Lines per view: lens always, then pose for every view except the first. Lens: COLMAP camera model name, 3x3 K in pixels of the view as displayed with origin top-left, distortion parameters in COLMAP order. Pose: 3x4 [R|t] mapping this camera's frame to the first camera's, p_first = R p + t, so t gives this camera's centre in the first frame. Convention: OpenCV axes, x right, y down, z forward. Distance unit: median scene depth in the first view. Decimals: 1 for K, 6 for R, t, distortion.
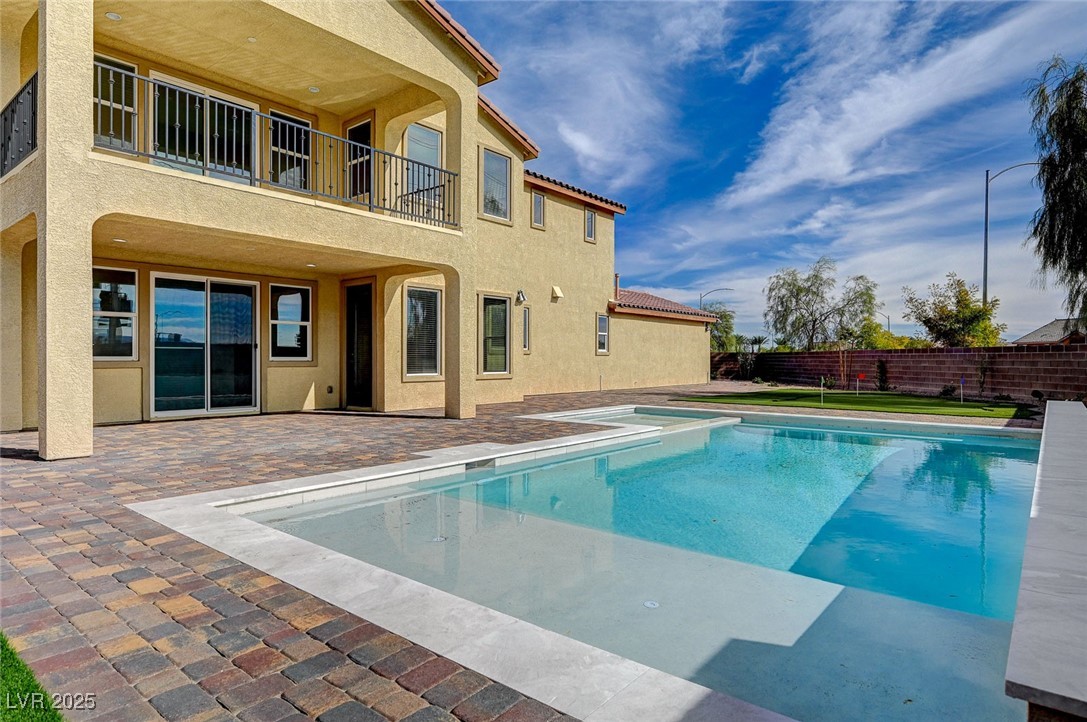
lens RADIAL K [[602.1, 0, 558.2], [0, 602.1, 303.3], [0, 0, 1]] dist [0.000462, -0.000614]
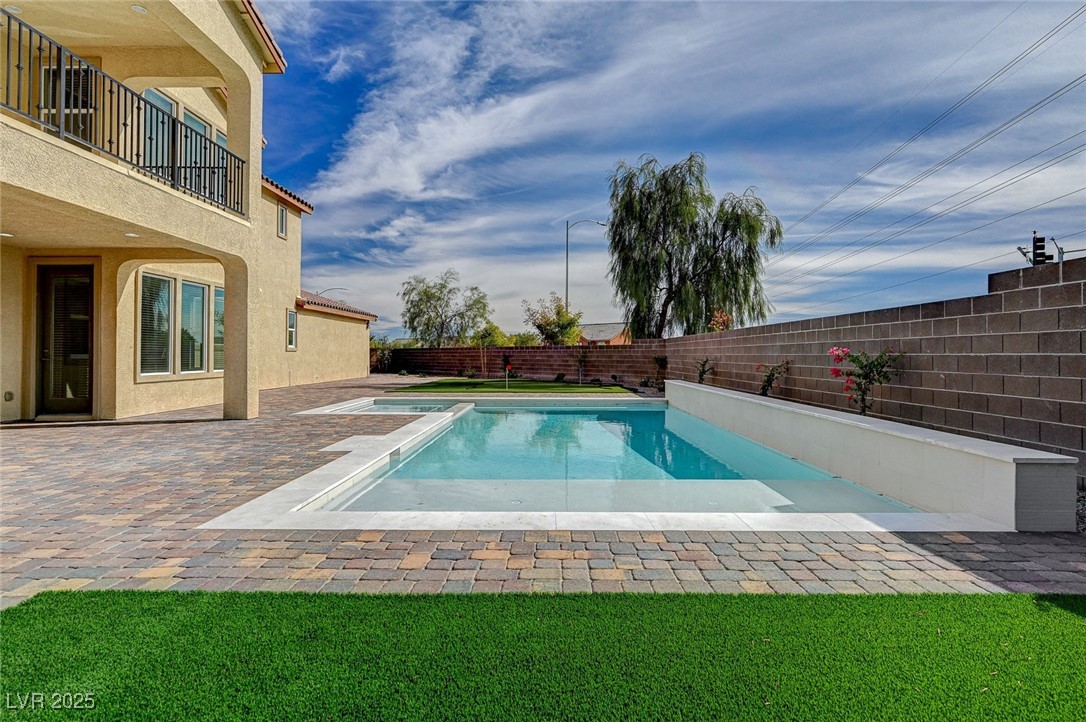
lens RADIAL K [[559.6, 0, 543.0], [0, 559.6, 361.0], [0, 0, 1]] dist [-0.000988, -0.000668]
pose [[0.781965, -0.010565, 0.623233, -0.195051], [-0.055918, 0.994636, 0.087021, -0.001953], [-0.620809, -0.102897, 0.777180, 0.017762]]
